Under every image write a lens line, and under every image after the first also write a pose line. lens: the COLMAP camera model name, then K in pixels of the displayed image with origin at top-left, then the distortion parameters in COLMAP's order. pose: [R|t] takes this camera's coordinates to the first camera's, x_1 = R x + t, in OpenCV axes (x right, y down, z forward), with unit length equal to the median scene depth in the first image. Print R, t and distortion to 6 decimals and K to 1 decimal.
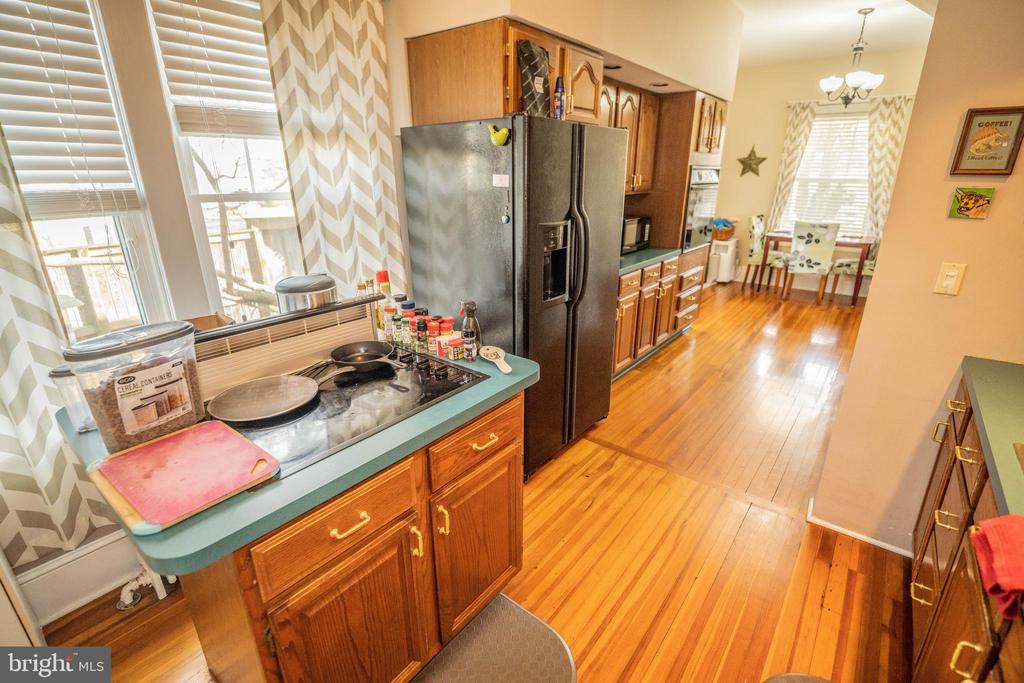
lens RADIAL K [[477.4, 0, 517.7], [0, 477.4, 341.2], [0, 0, 1]] dist [-0.010810, -0.000159]
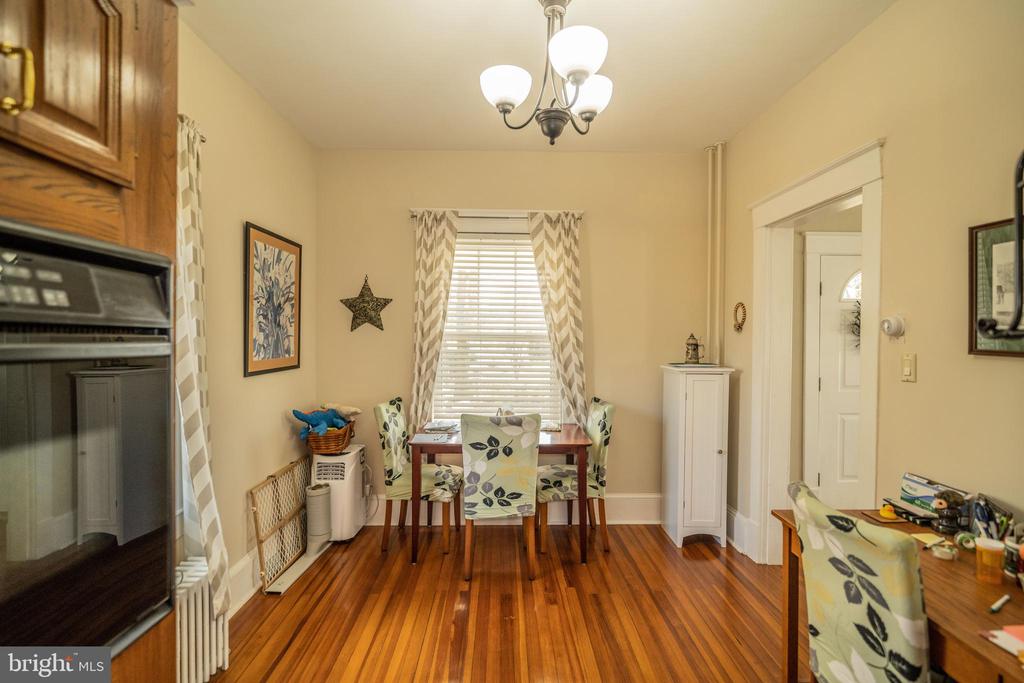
lens RADIAL K [[477.4, 0, 514.0], [0, 477.4, 340.6], [0, 0, 1]] dist [-0.010810, -0.000159]
pose [[0.775403, -0.002391, 0.631462, 0.297395], [0.208945, 0.944634, -0.252998, -0.177175], [-0.595896, 0.328116, 0.732972, 0.548062]]
